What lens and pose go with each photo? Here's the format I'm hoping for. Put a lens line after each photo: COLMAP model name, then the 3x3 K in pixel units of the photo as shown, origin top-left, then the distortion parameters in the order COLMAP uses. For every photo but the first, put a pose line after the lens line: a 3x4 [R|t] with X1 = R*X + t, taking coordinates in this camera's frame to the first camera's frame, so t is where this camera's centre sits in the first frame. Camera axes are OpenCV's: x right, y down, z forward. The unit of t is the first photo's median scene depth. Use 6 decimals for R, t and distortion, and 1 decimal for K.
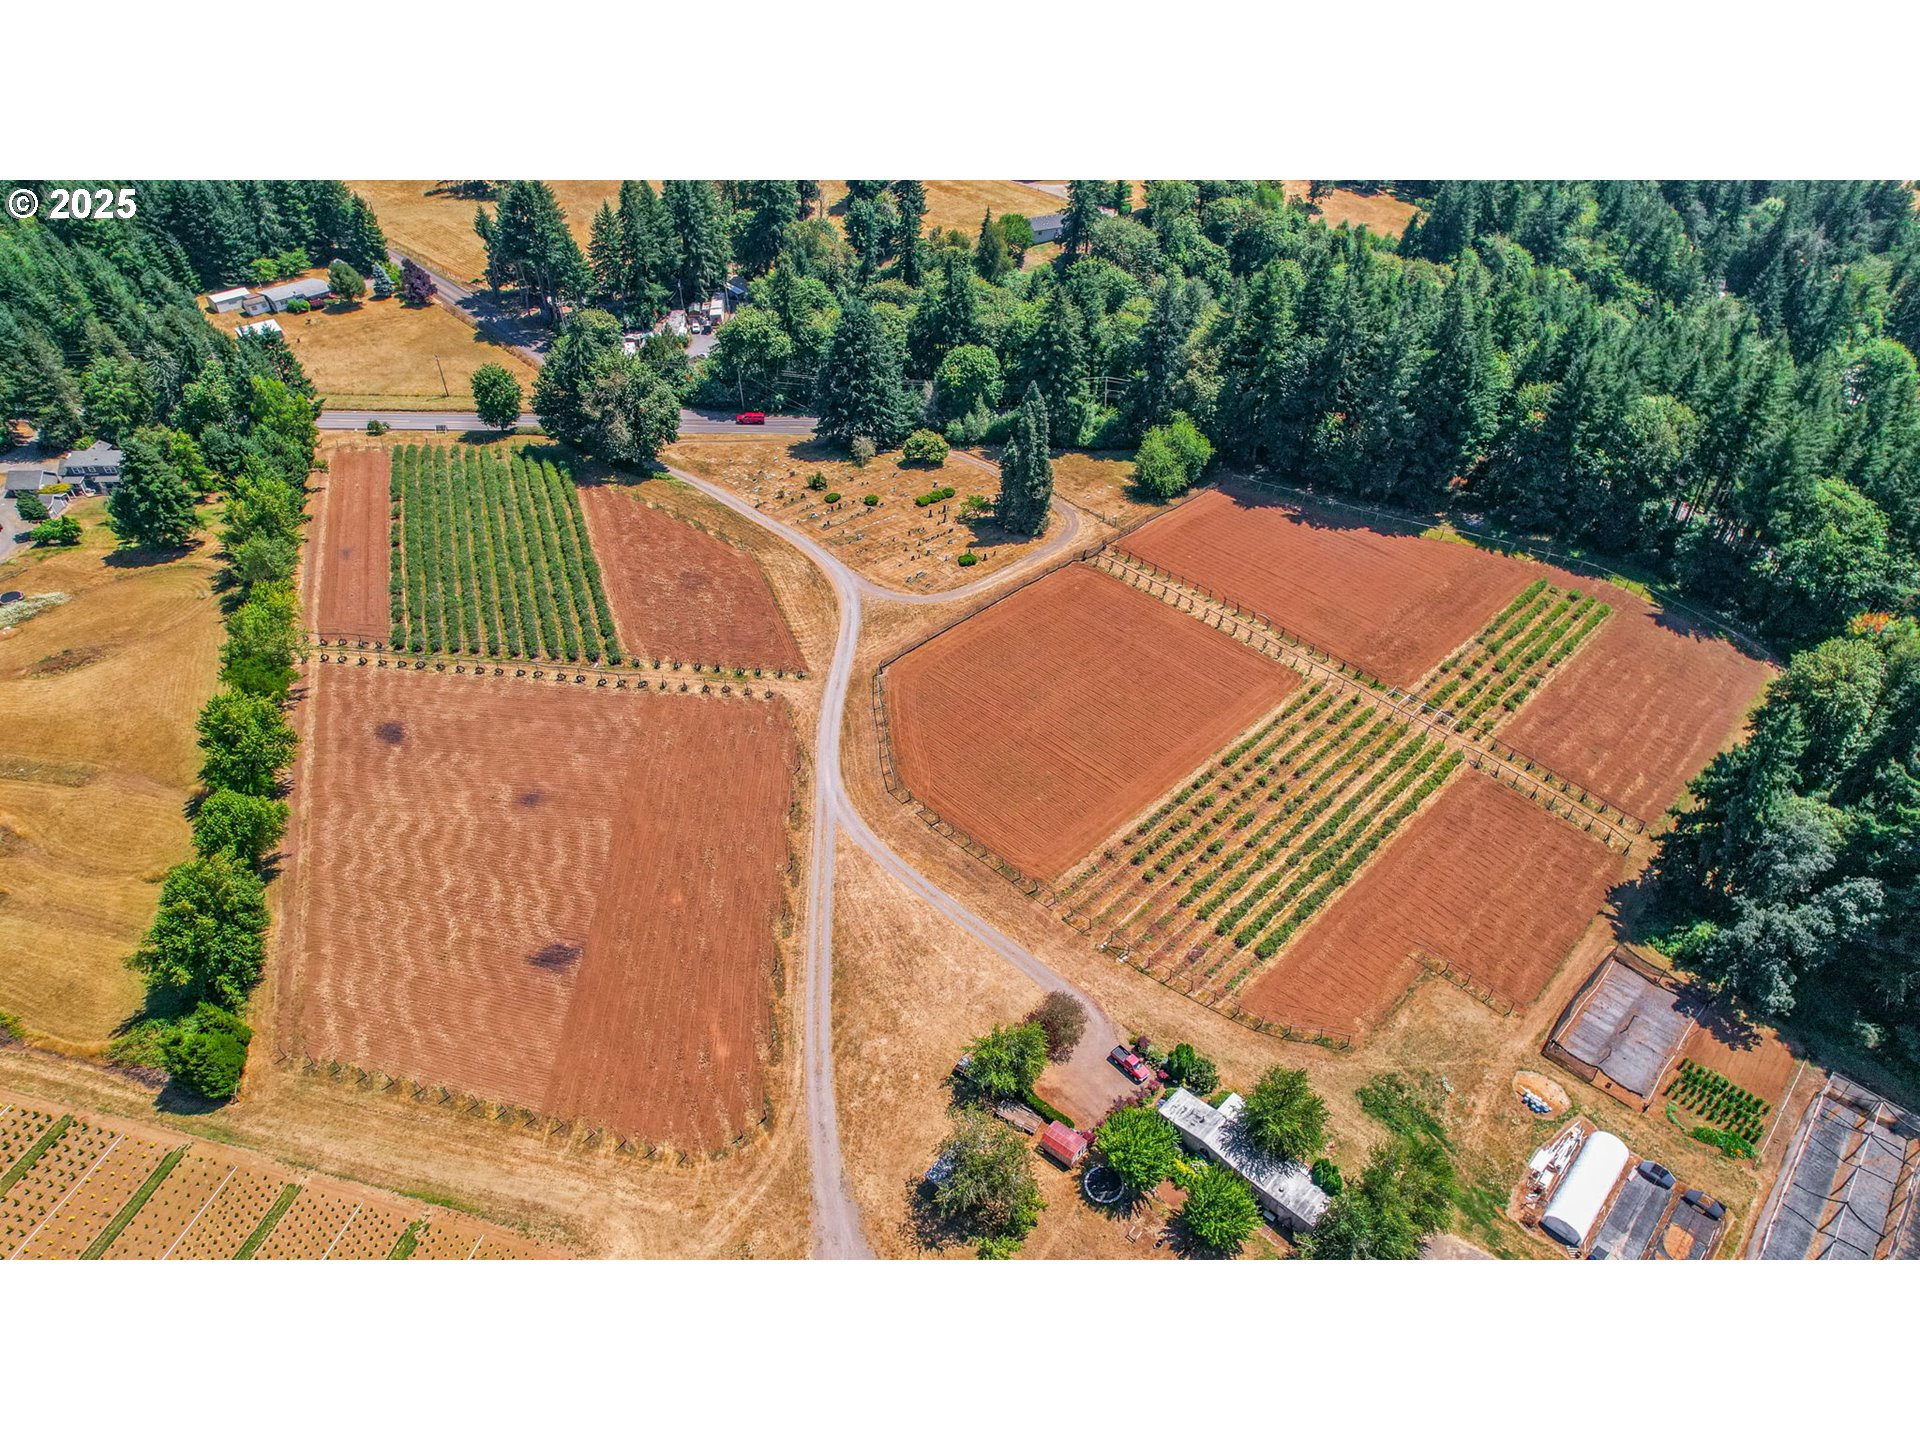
lens RADIAL K [[1227.2, 0, 975.4], [0, 1227.2, 728.5], [0, 0, 1]] dist [-0.074787, 0.060641]
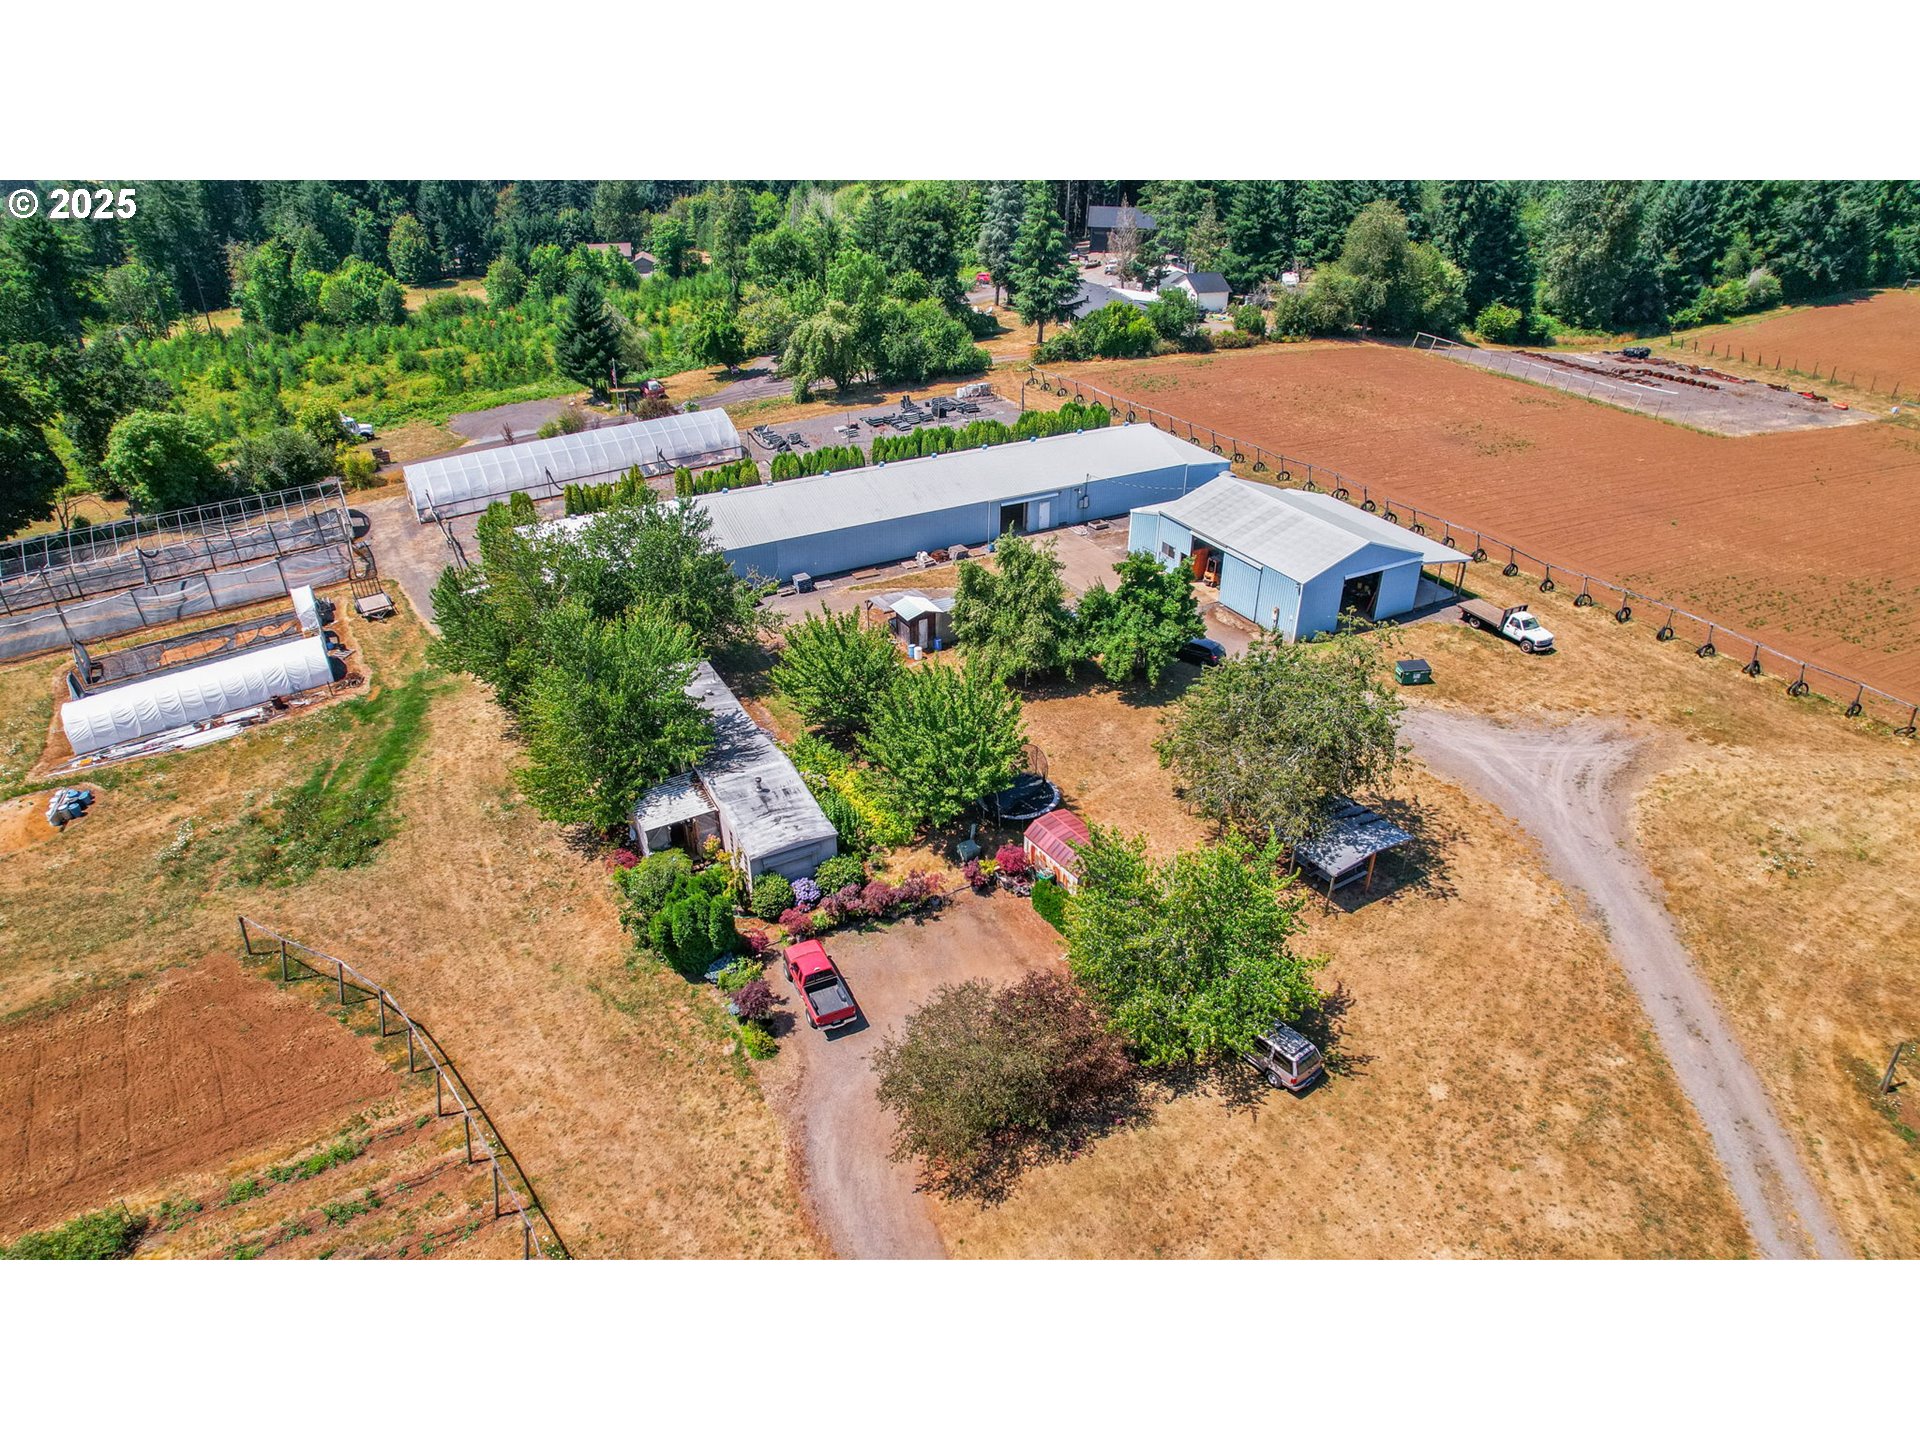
lens RADIAL K [[1227.2, 0, 975.2], [0, 1227.2, 723.7], [0, 0, 1]] dist [-0.074787, 0.060641]
pose [[-0.954953, -0.160369, 0.249694, 0.004646], [0.178332, 0.362416, 0.914796, -0.061929], [-0.237199, 0.918116, -0.317491, 0.873537]]
